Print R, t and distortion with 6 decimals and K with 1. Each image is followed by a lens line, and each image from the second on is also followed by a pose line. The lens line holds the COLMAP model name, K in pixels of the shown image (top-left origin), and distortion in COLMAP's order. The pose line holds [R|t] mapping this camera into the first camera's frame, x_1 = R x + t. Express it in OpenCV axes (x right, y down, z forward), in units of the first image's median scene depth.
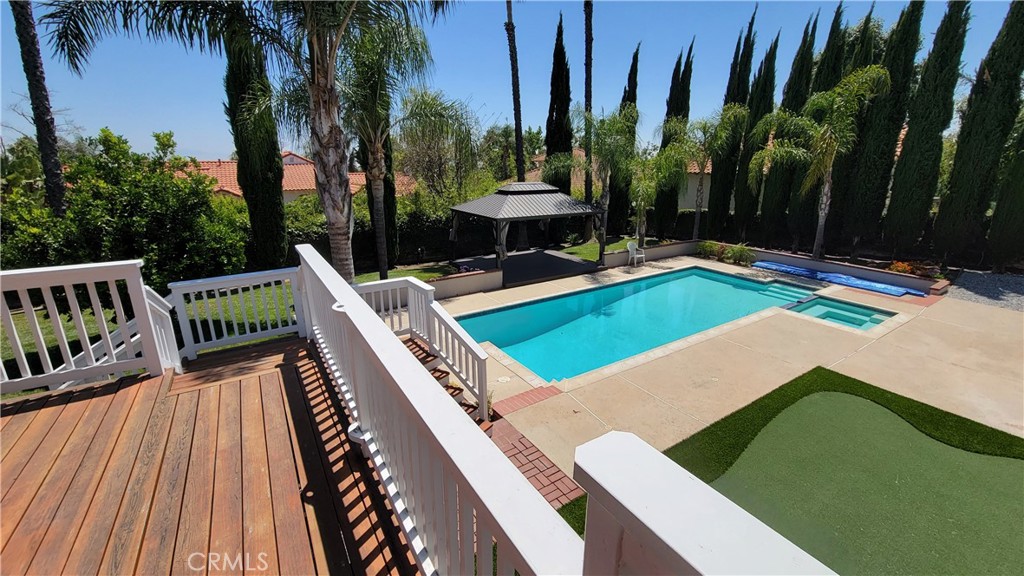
lens RADIAL K [[420.9, 0, 512.0], [0, 420.9, 288.0], [0, 0, 1]] dist [-0.011473, -0.000219]
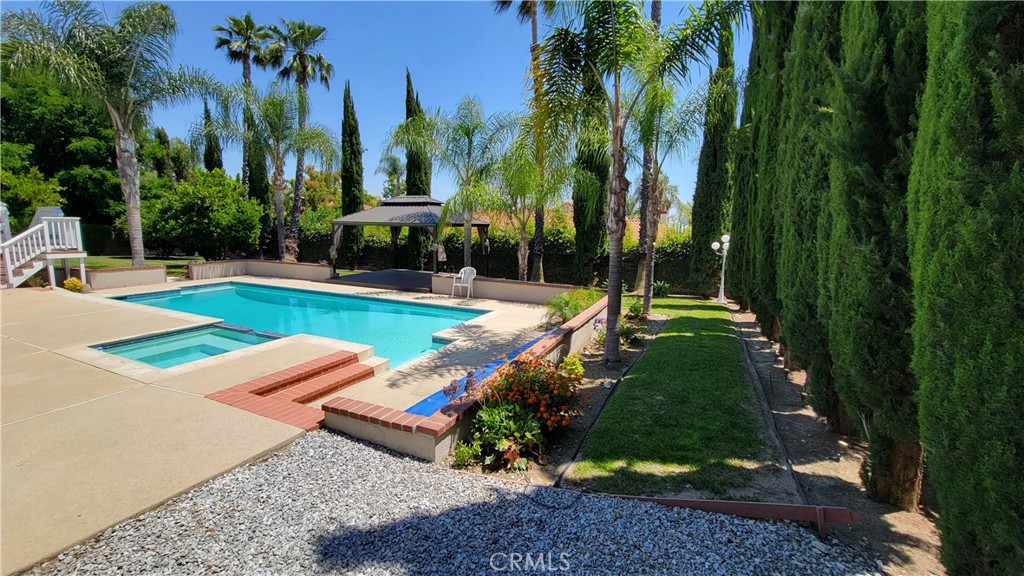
lens RADIAL K [[420.9, 0, 512.0], [0, 420.9, 288.0], [0, 0, 1]] dist [-0.011473, -0.000219]
pose [[0.526620, 0.133736, -0.839515, 0.844291], [-0.259477, 0.965708, -0.008929, -0.074347], [0.809532, 0.222537, 0.543263, 0.564051]]
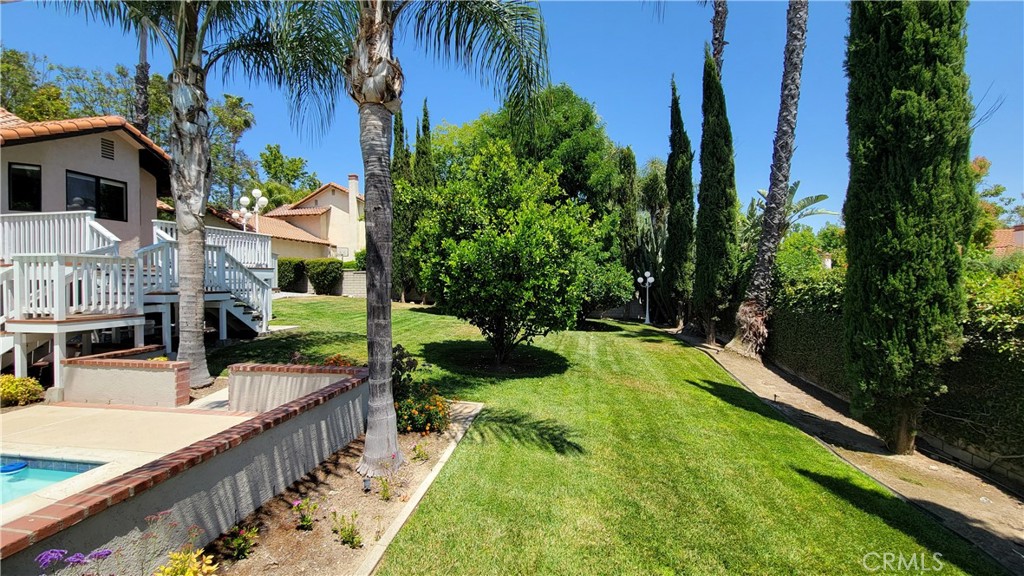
lens RADIAL K [[420.9, 0, 512.0], [0, 420.9, 288.0], [0, 0, 1]] dist [-0.011473, -0.000219]
pose [[-0.659268, 0.018867, -0.751671, -0.082230], [-0.211503, 0.954668, 0.209466, -0.127204], [0.721548, 0.297075, -0.625391, 0.810419]]
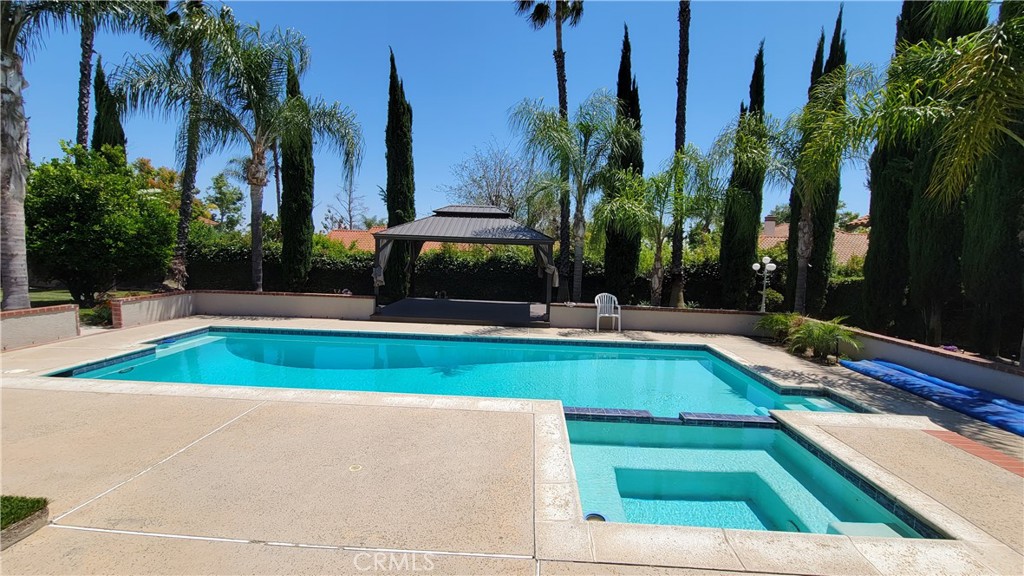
lens RADIAL K [[420.9, 0, 512.0], [0, 420.9, 288.0], [0, 0, 1]] dist [-0.011473, -0.000219]
pose [[0.814251, 0.076696, -0.575425, 0.461544], [-0.195643, 0.969501, -0.147622, 0.003870], [0.546553, 0.232779, 0.804422, 0.351789]]
